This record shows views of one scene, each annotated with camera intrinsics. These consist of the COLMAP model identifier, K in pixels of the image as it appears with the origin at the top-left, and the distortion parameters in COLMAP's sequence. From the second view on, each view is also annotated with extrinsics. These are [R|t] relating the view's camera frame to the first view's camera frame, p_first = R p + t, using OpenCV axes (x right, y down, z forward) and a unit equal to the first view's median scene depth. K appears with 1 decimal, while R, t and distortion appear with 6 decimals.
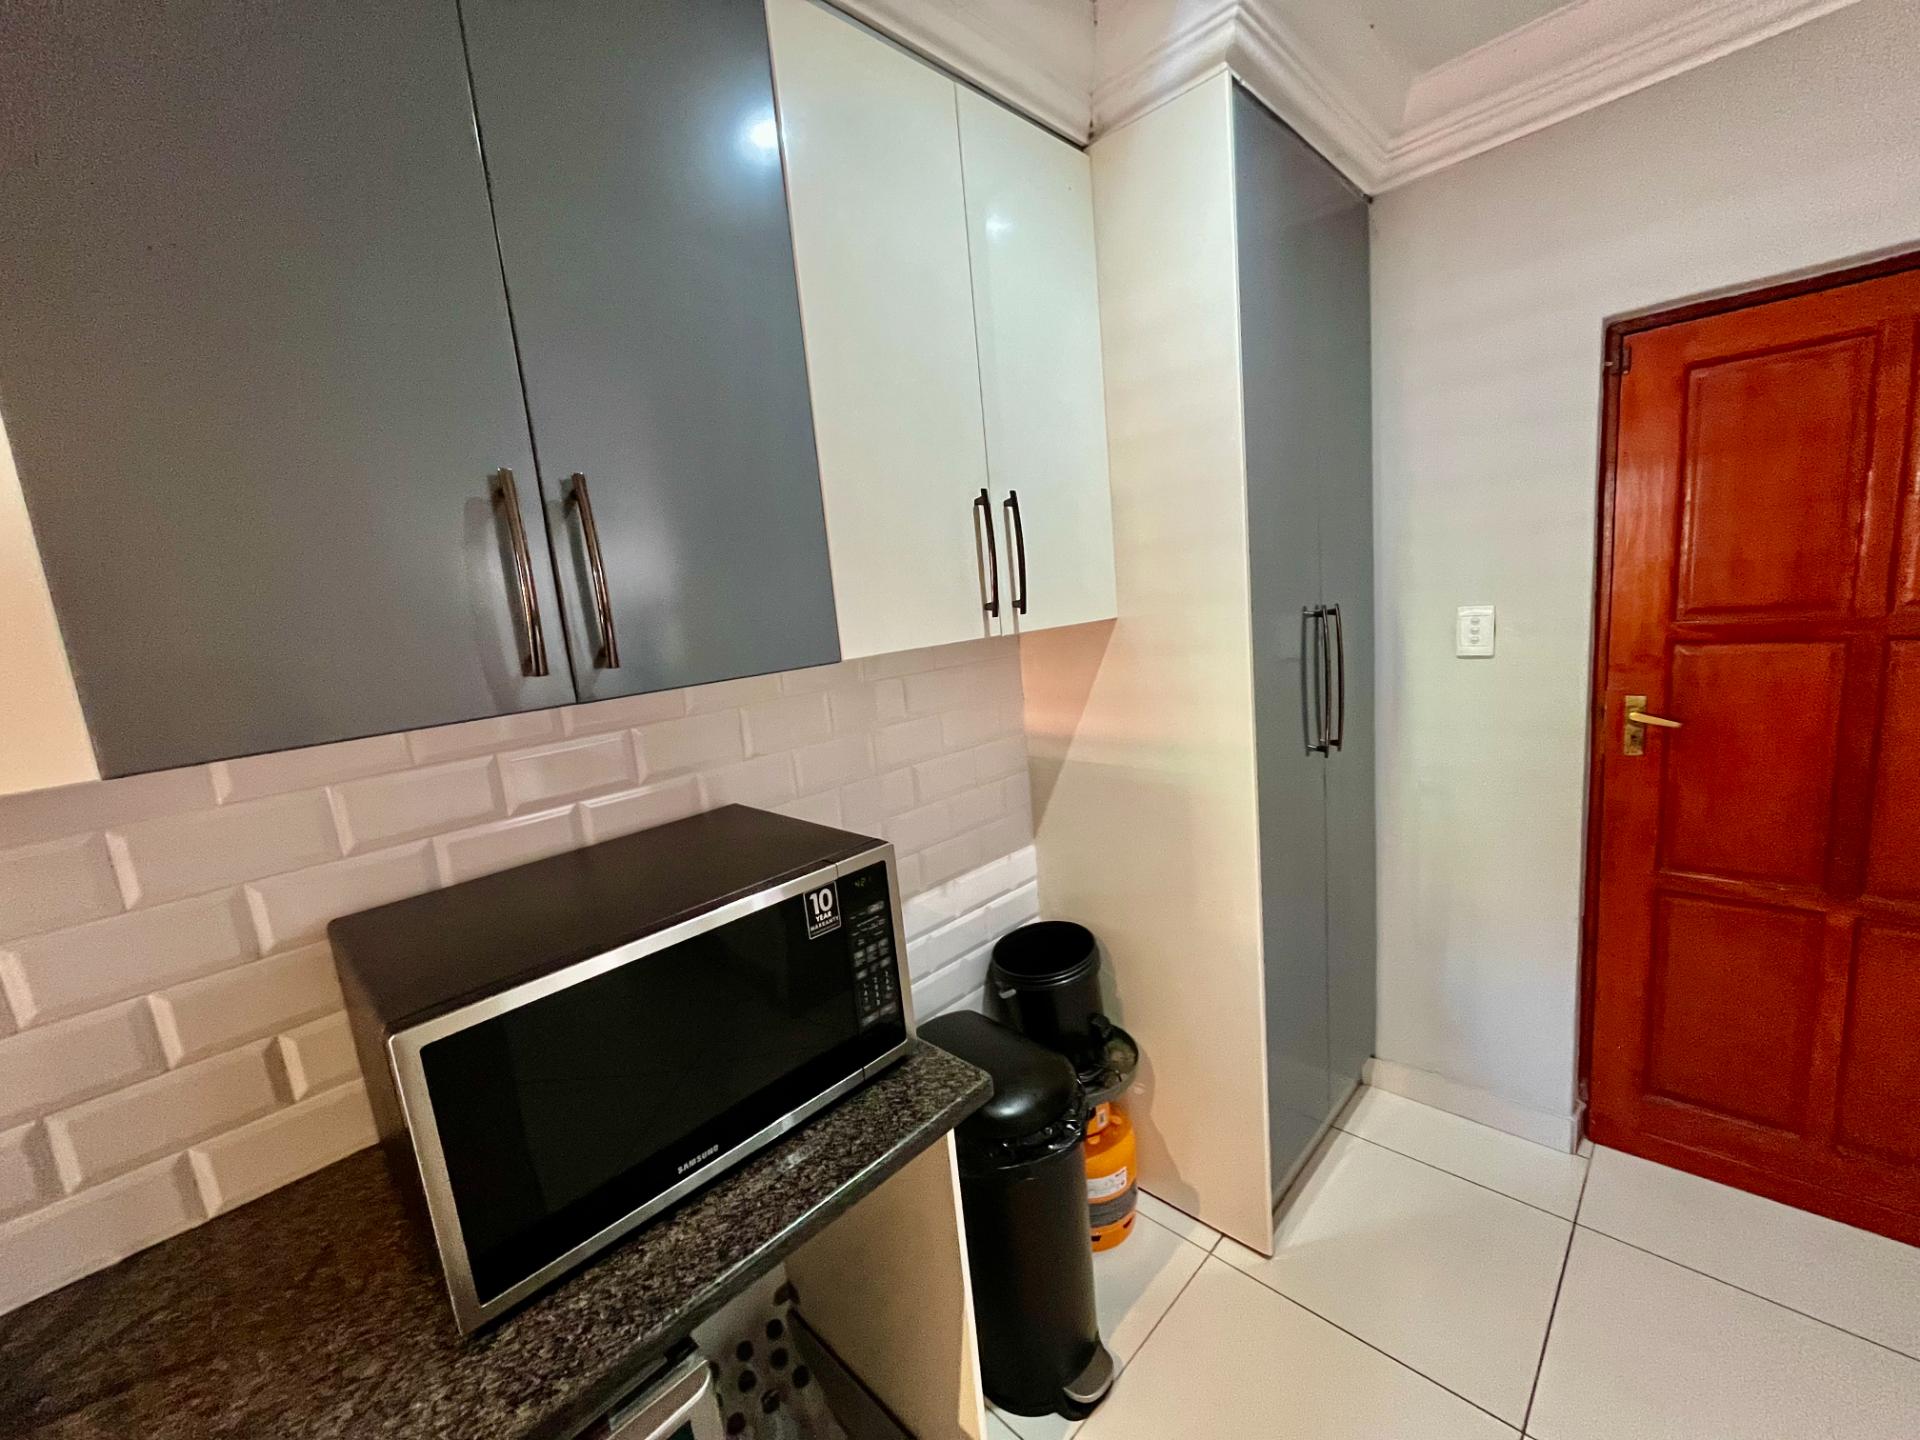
lens RADIAL K [[772.0, 0, 943.4], [0, 772.0, 734.6], [0, 0, 1]] dist [-0.002677, -0.000959]
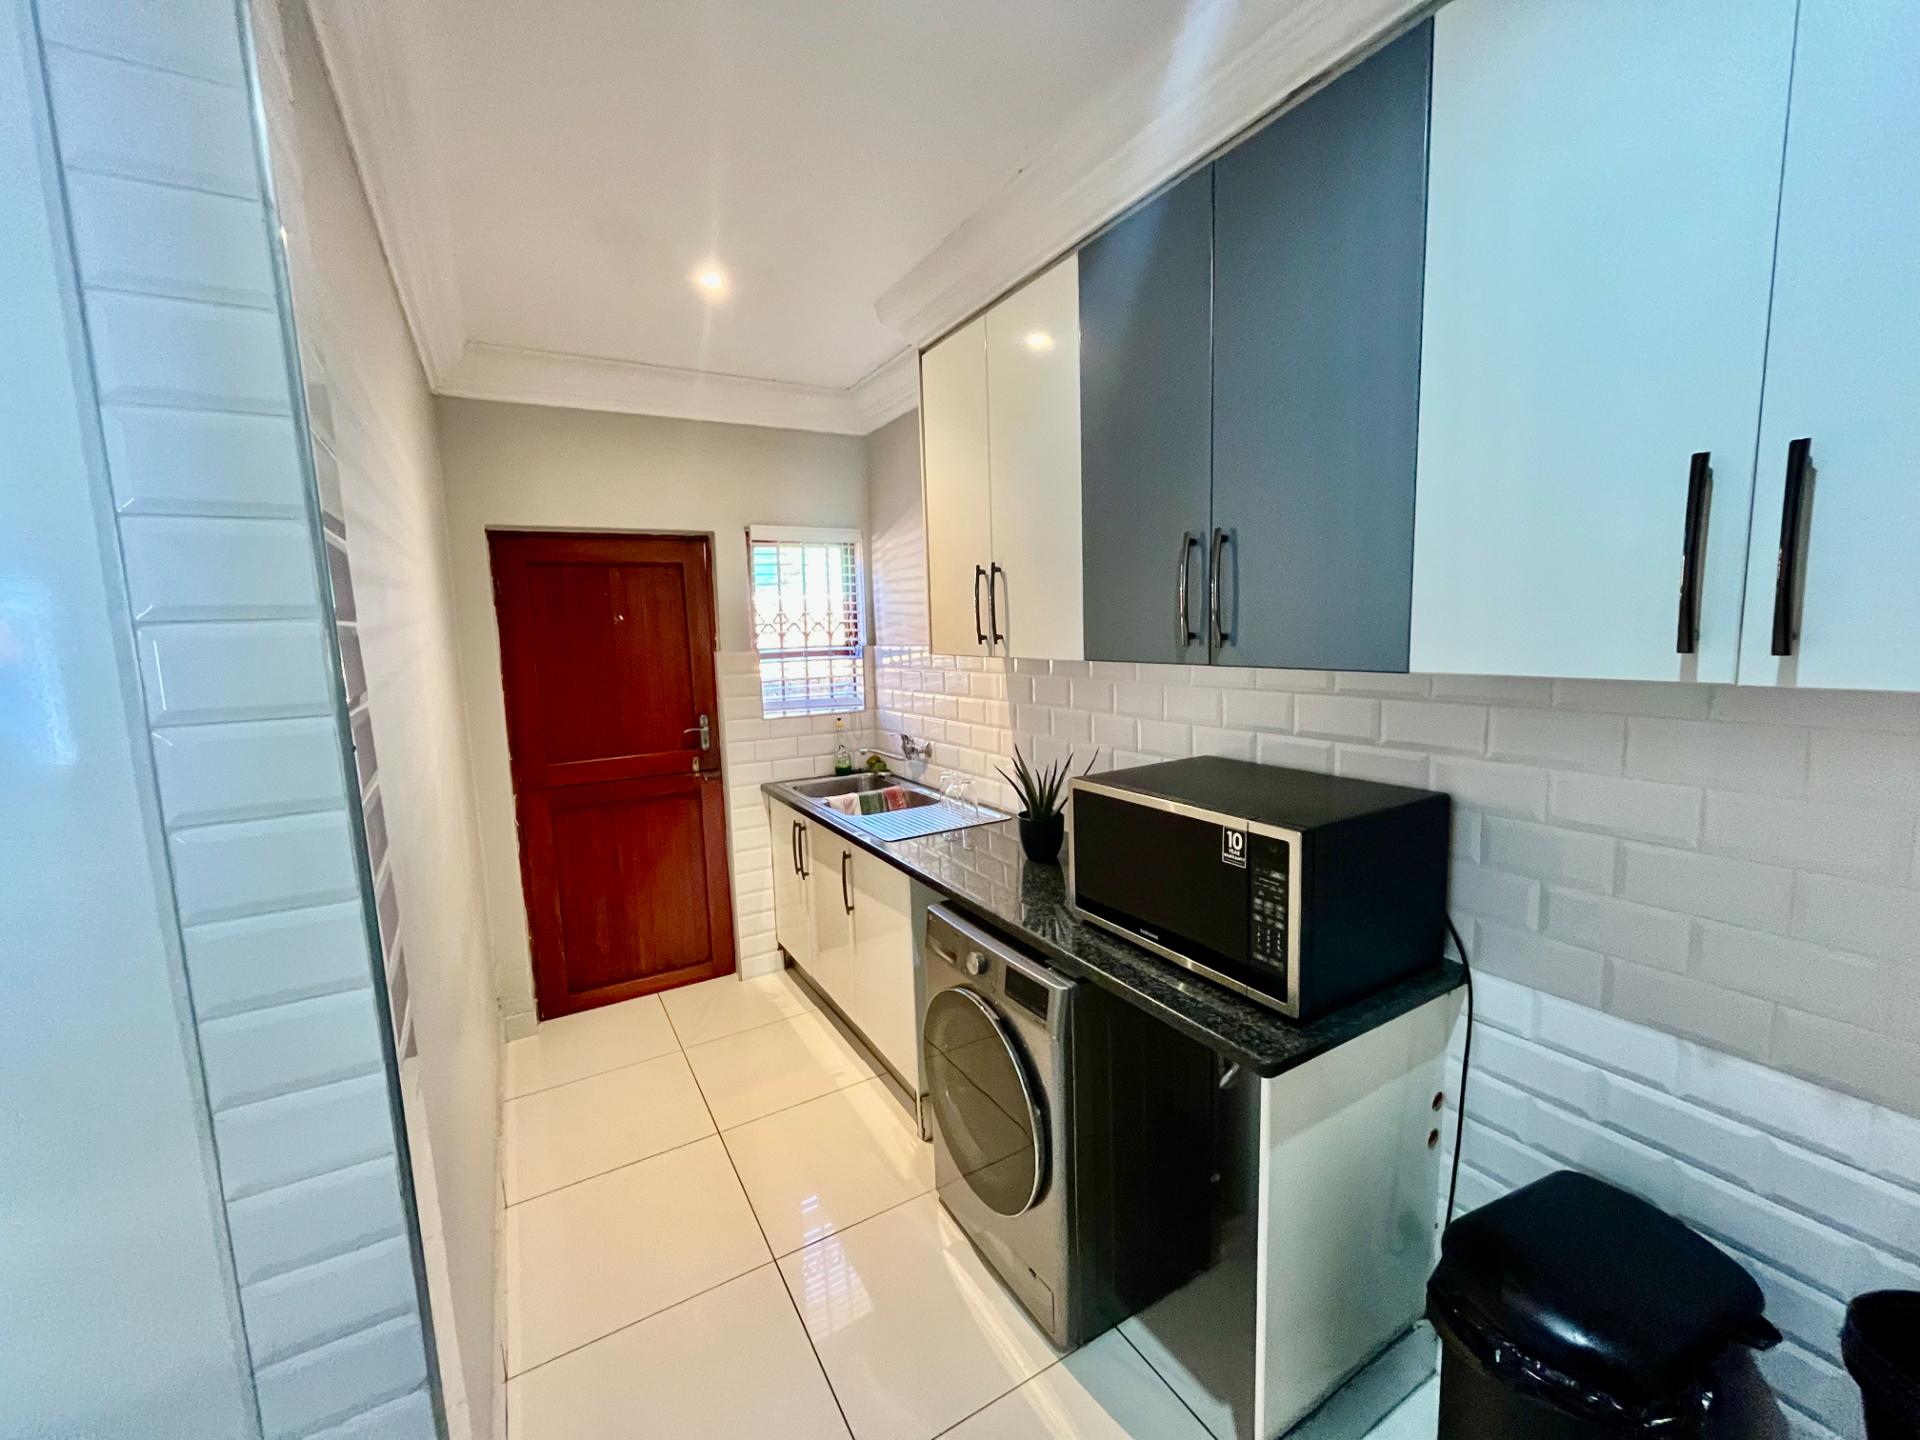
lens RADIAL K [[772.0, 0, 946.4], [0, 772.0, 718.3], [0, 0, 1]] dist [-0.002677, -0.000959]
pose [[-0.252725, 0.227031, -0.940525, 1.106758], [-0.108799, 0.959247, 0.260785, -0.264881], [0.961402, 0.168235, -0.217724, 0.725936]]
